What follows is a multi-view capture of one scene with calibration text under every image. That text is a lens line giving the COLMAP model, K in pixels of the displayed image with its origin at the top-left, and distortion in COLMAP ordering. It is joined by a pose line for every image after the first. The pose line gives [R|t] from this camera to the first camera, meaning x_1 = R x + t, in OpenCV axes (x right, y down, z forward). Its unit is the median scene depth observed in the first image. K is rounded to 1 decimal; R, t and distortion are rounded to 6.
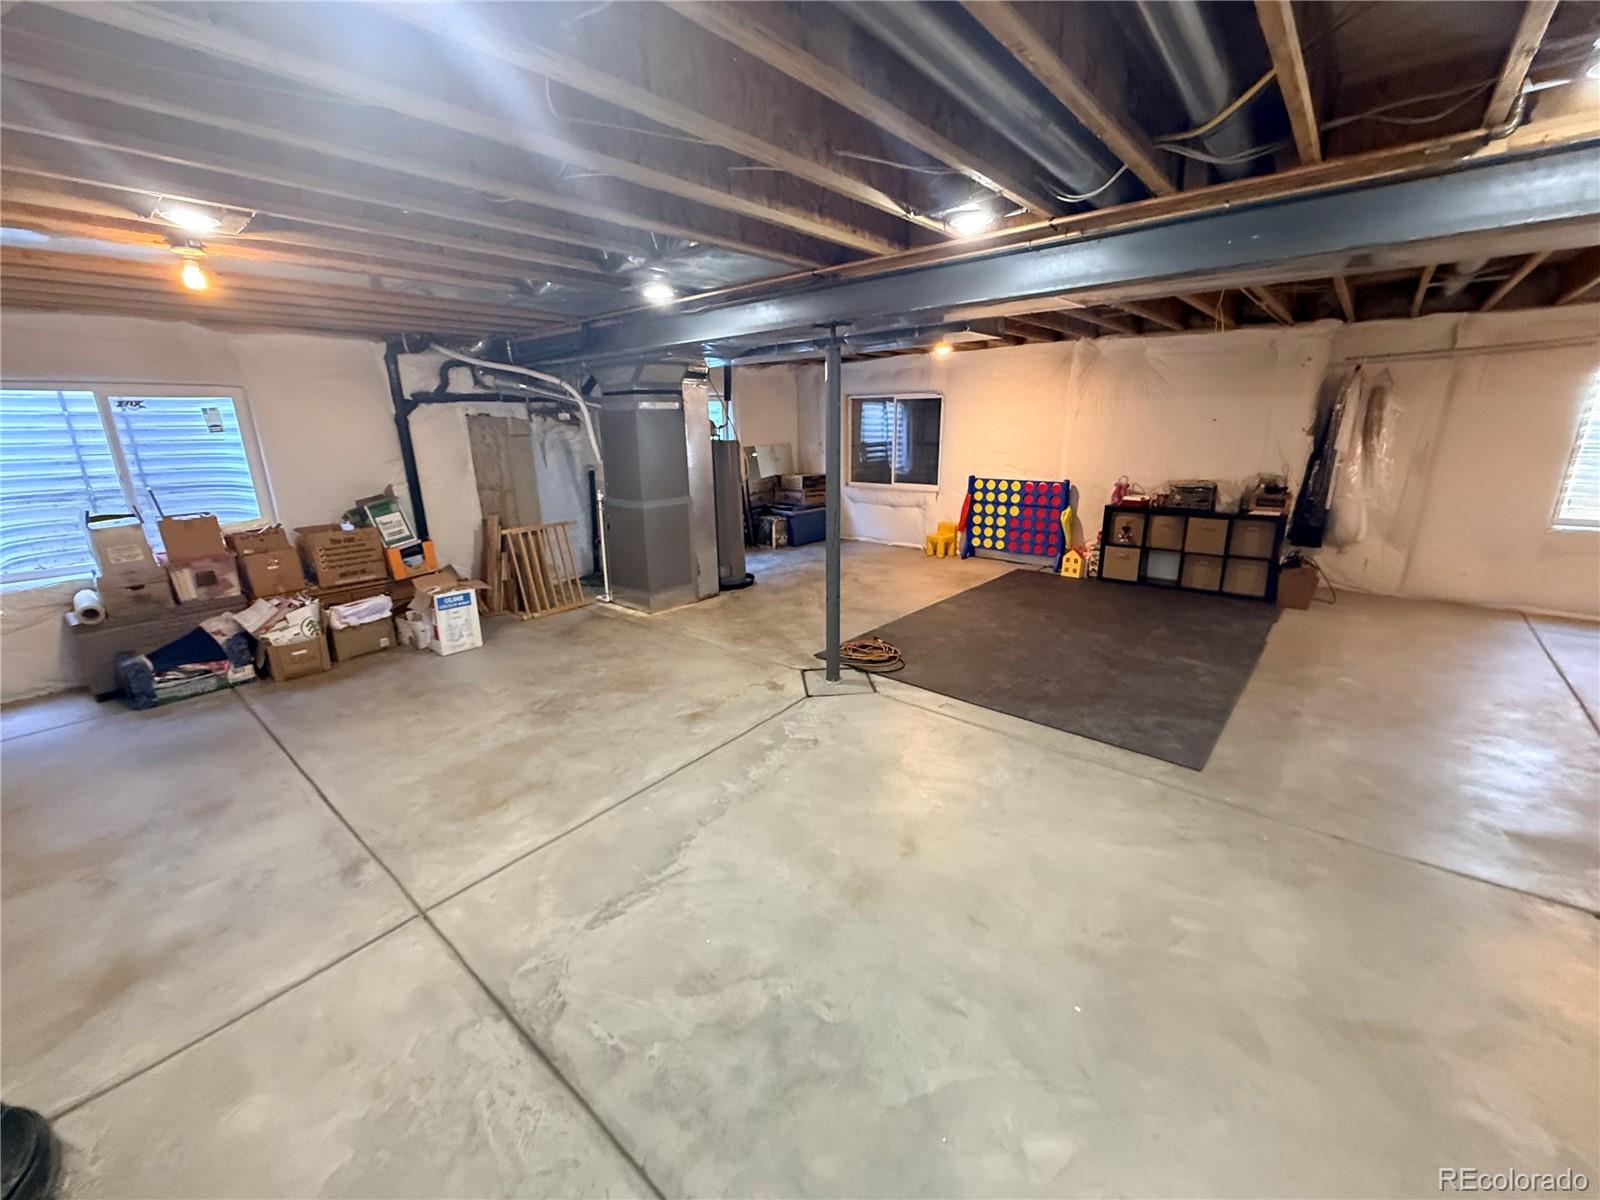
lens RADIAL K [[638.3, 0, 795.3], [0, 638.3, 600.6], [0, 0, 1]] dist [0.000115, -0.000004]
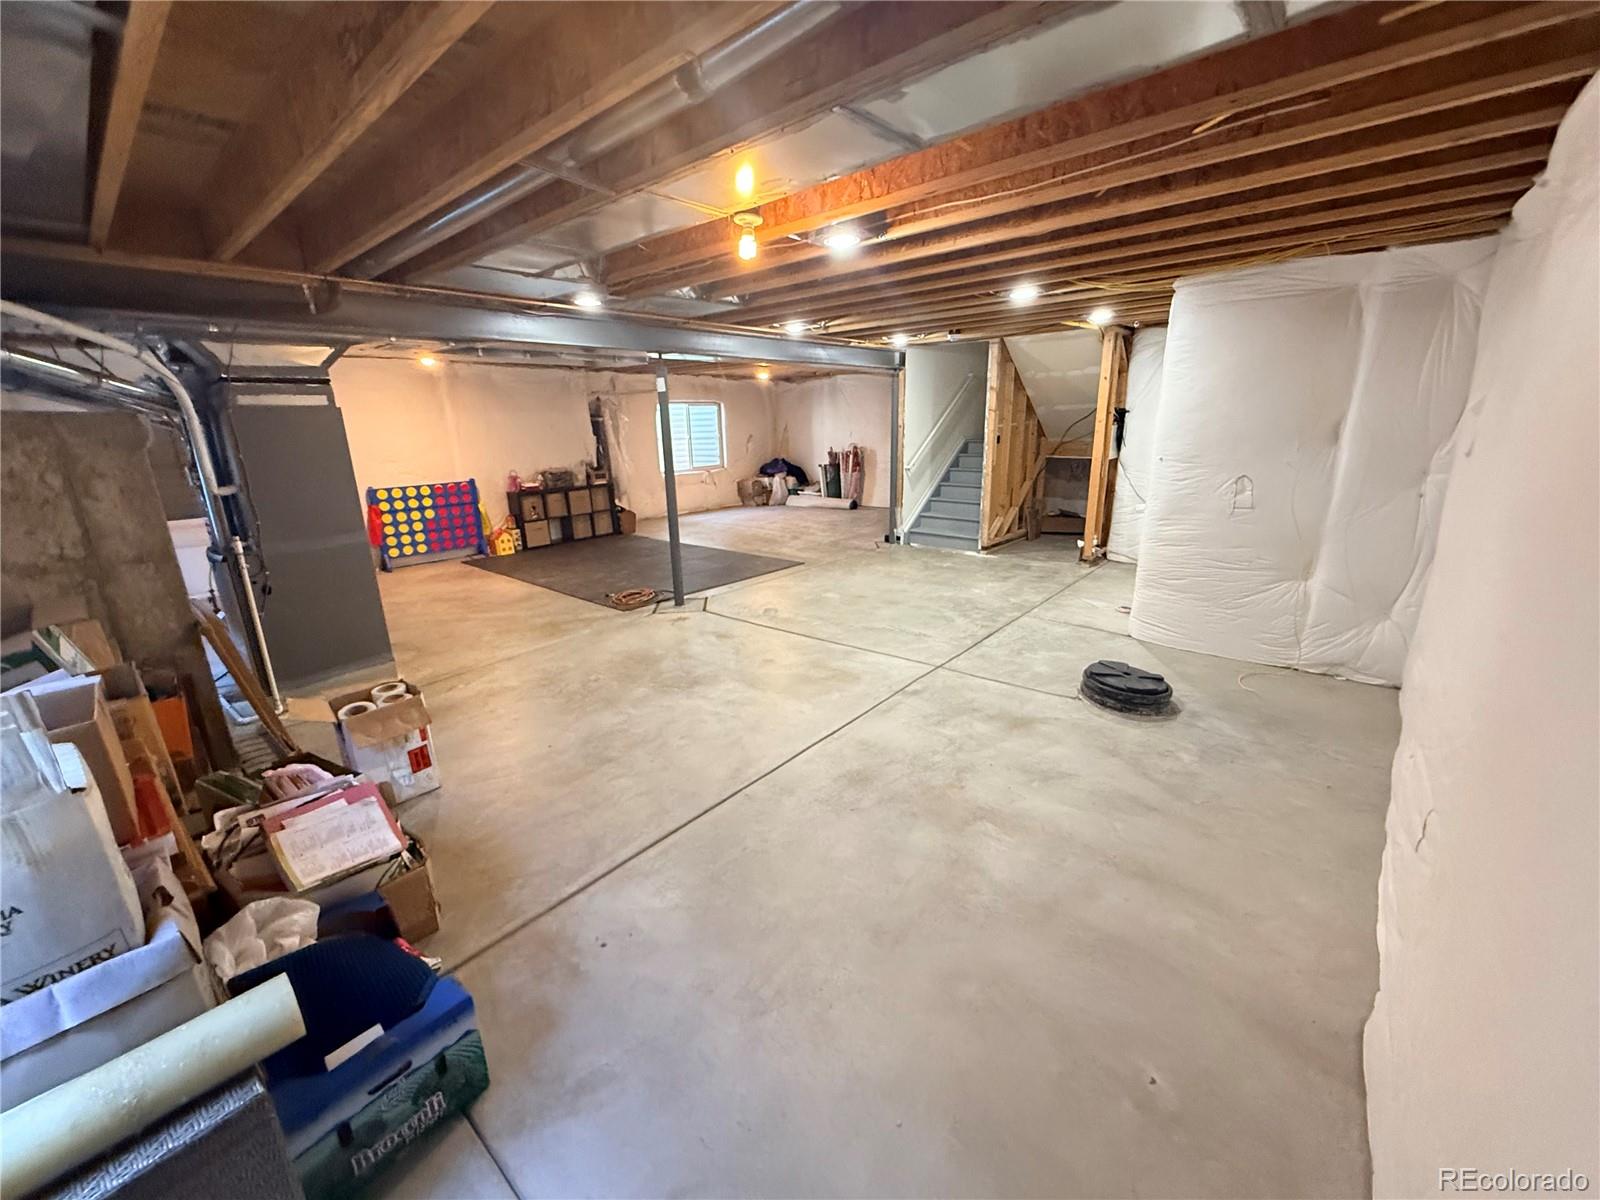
lens RADIAL K [[638.3, 0, 795.3], [0, 638.3, 600.6], [0, 0, 1]] dist [0.000115, -0.000004]
pose [[0.001924, -0.257795, 0.966198, -1.114680], [0.296904, 0.922778, 0.245619, -0.132287], [-0.954905, 0.286396, 0.078316, 0.567748]]
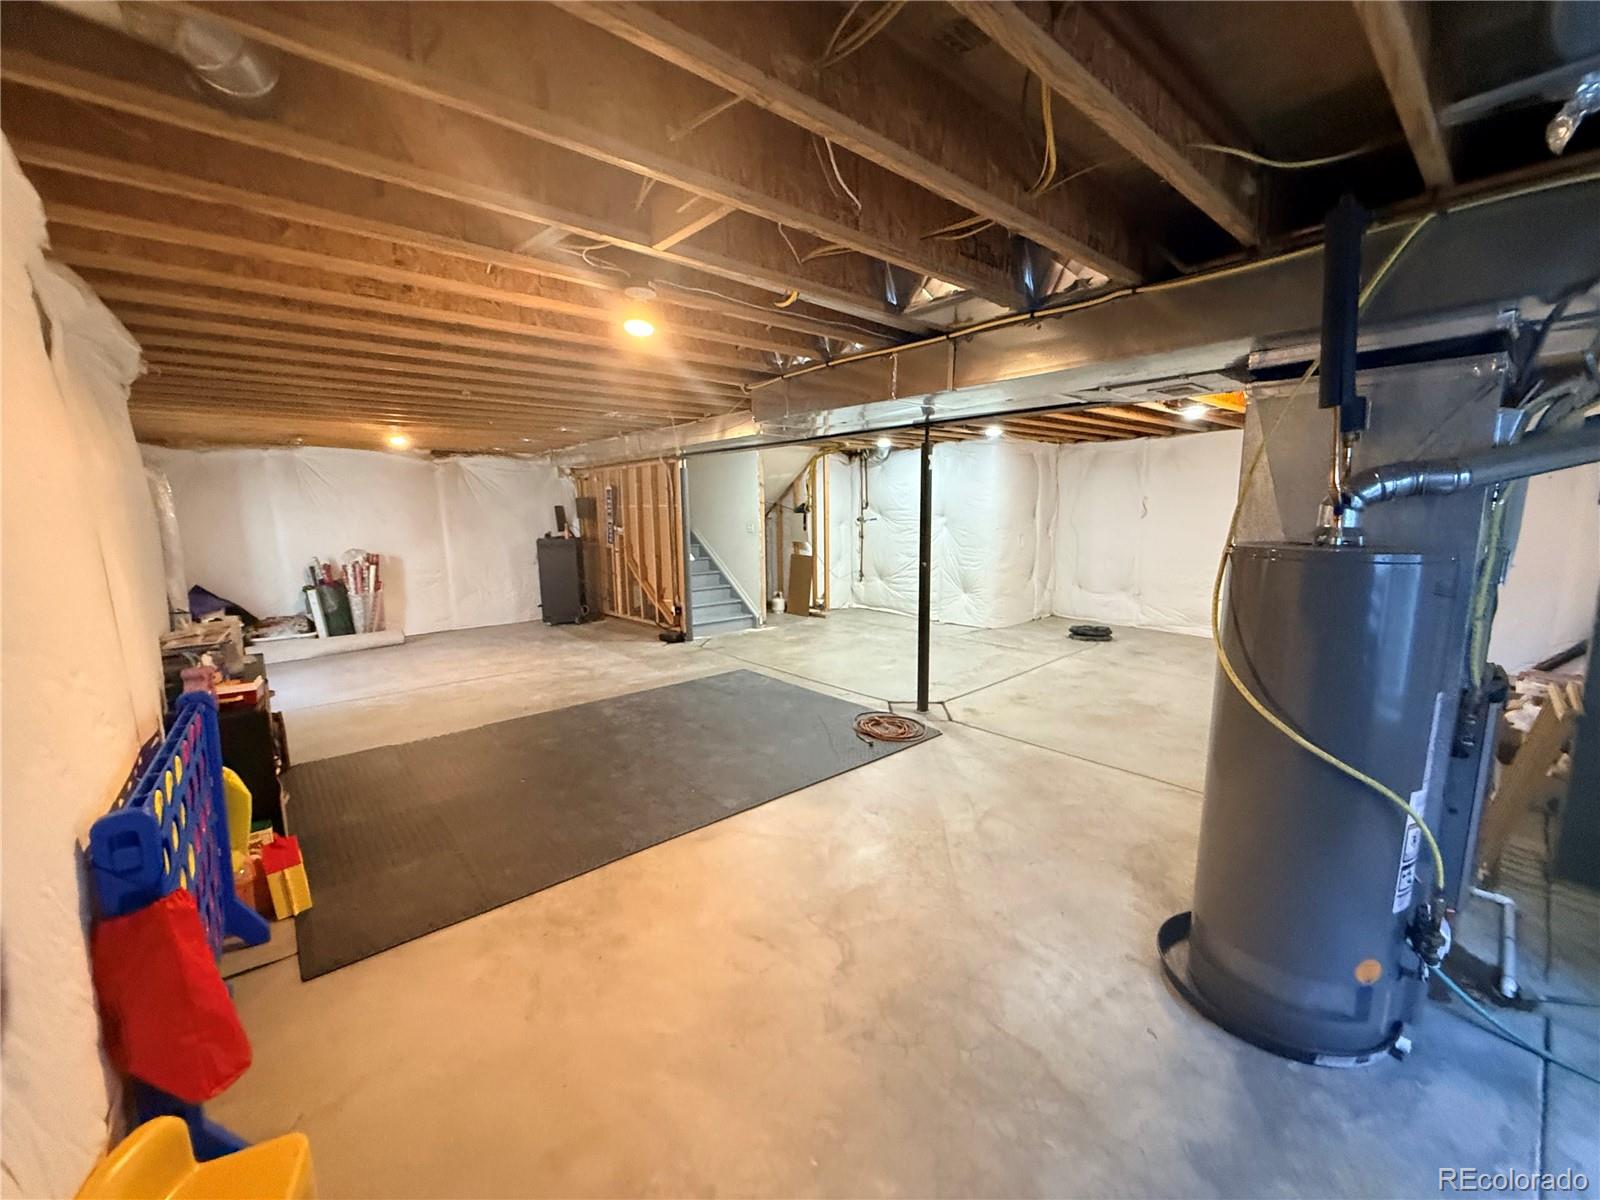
lens RADIAL K [[638.3, 0, 795.3], [0, 638.3, 600.6], [0, 0, 1]] dist [0.000115, -0.000004]
pose [[-0.988887, 0.008178, 0.148441, 0.101363], [0.069063, 0.909476, 0.409979, -0.498797], [-0.131651, 0.415675, -0.899935, 1.769269]]
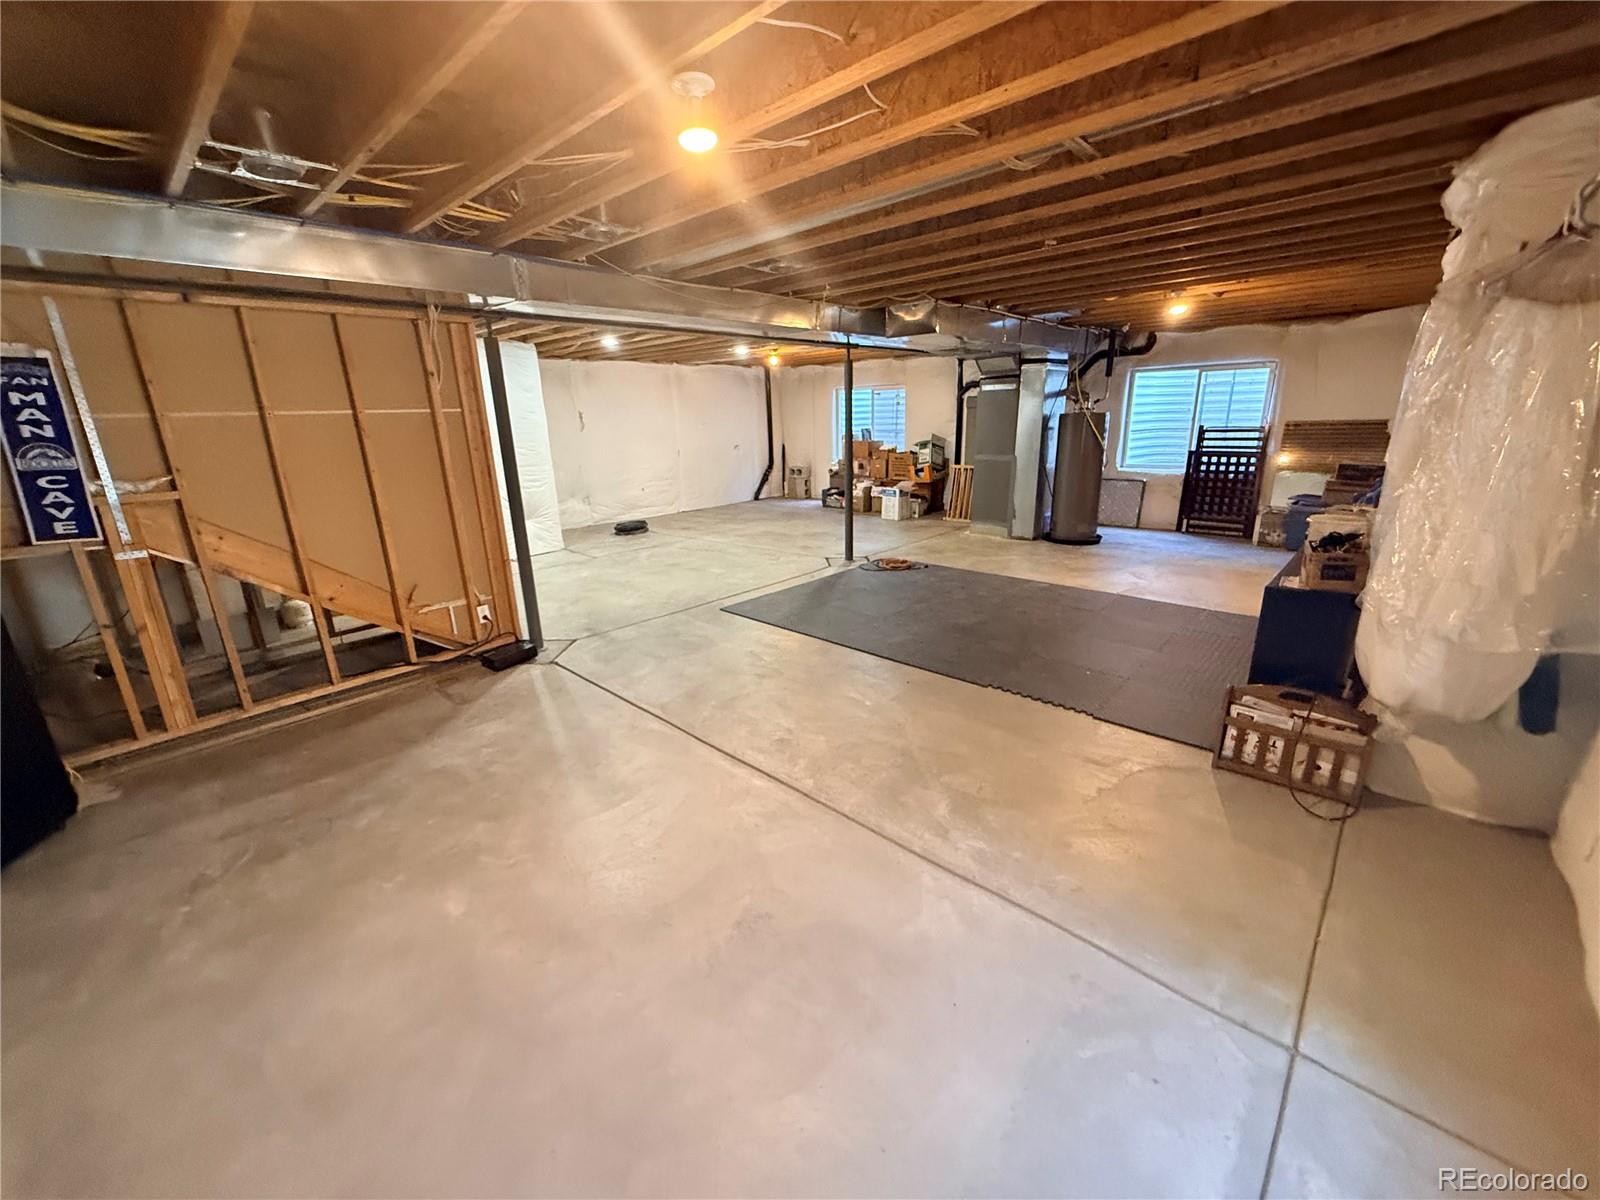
lens RADIAL K [[637.4, 0, 795.5], [0, 637.4, 600.5], [0, 0, 1]] dist [0.000669, 0.000131]
pose [[-0.035165, 0.298336, -0.953813, 1.462926], [-0.245048, 0.922694, 0.297637, -0.208289], [0.968873, 0.244196, 0.040660, 0.722263]]
